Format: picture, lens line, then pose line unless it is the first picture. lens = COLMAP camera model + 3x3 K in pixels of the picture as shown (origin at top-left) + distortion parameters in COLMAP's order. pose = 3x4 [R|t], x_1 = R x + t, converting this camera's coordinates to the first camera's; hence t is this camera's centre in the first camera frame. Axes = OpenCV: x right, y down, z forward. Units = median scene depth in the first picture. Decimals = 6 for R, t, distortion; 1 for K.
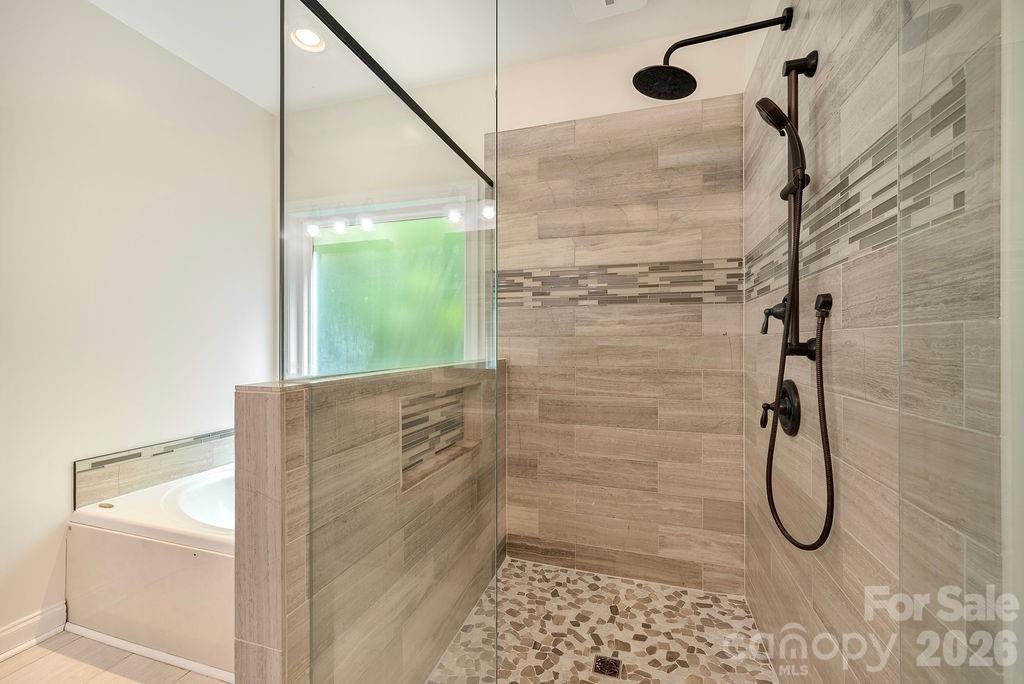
lens RADIAL K [[433.4, 0, 477.8], [0, 433.4, 344.8], [0, 0, 1]] dist [0.004996, -0.000144]
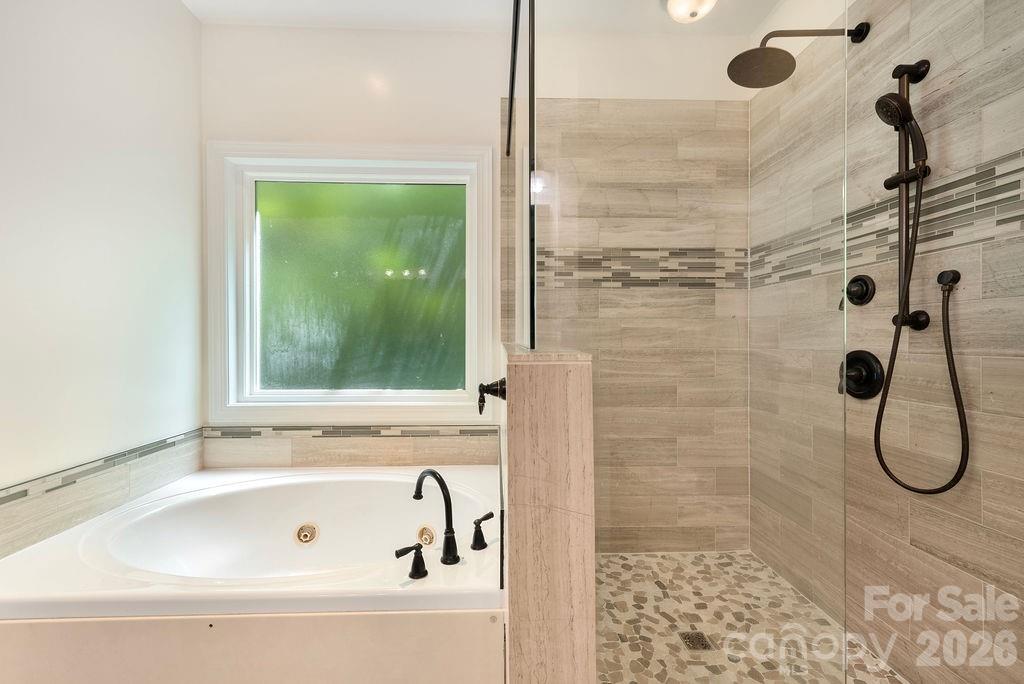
lens RADIAL K [[433.4, 0, 511.8], [0, 433.4, 340.6], [0, 0, 1]] dist [0.004996, -0.000144]
pose [[0.937724, -0.004528, 0.347352, -0.336532], [0.003432, 0.999987, 0.003770, 0.029607], [-0.347365, -0.002343, 0.937727, 0.154945]]
